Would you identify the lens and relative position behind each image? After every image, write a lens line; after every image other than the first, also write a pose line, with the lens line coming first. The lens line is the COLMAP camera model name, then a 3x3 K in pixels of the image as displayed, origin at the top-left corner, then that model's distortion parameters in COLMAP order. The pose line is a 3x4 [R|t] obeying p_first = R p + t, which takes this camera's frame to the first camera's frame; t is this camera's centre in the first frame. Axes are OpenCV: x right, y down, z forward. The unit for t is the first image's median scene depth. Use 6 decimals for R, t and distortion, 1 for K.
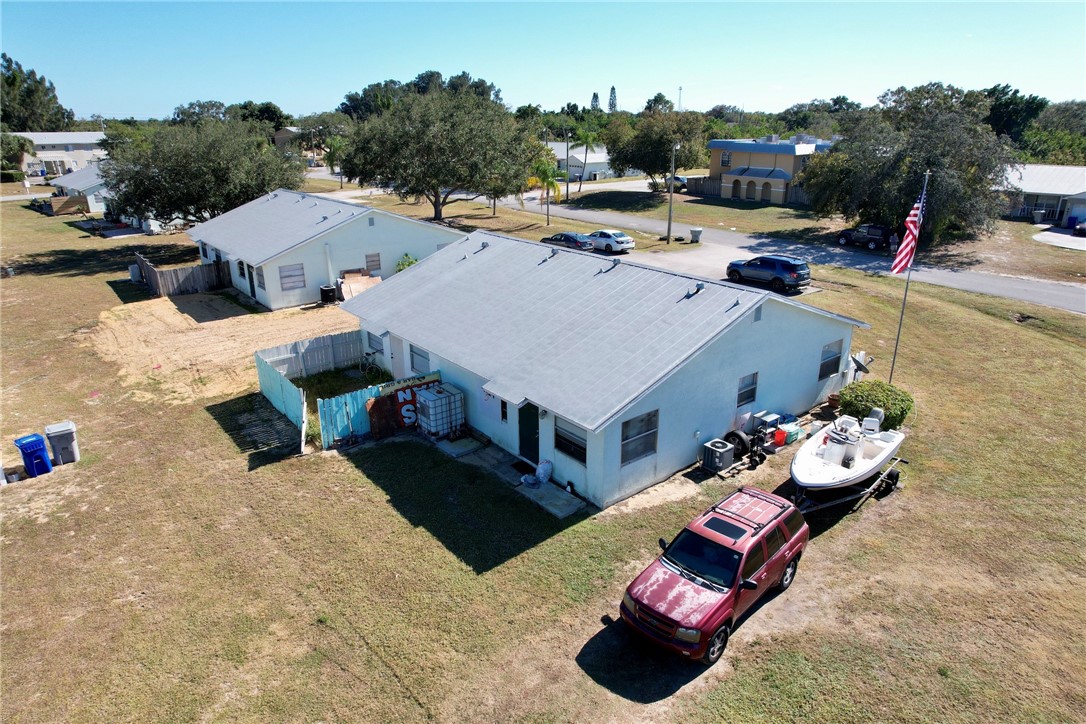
lens RADIAL K [[696.1, 0, 540.6], [0, 696.1, 362.3], [0, 0, 1]] dist [-0.067513, 0.059646]
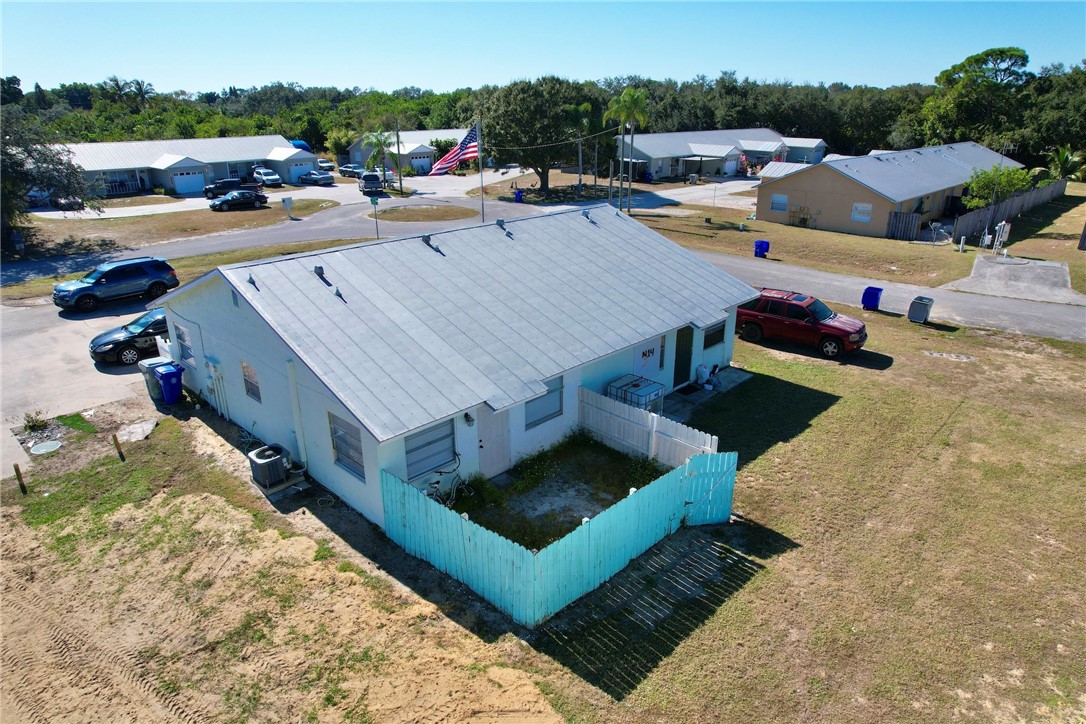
lens RADIAL K [[696.1, 0, 554.8], [0, 696.1, 366.0], [0, 0, 1]] dist [-0.067513, 0.059646]
pose [[-0.129562, -0.350896, 0.927408, -0.564141], [0.337649, 0.863783, 0.373994, -0.203096], [-0.932313, 0.361594, 0.006566, 0.667240]]
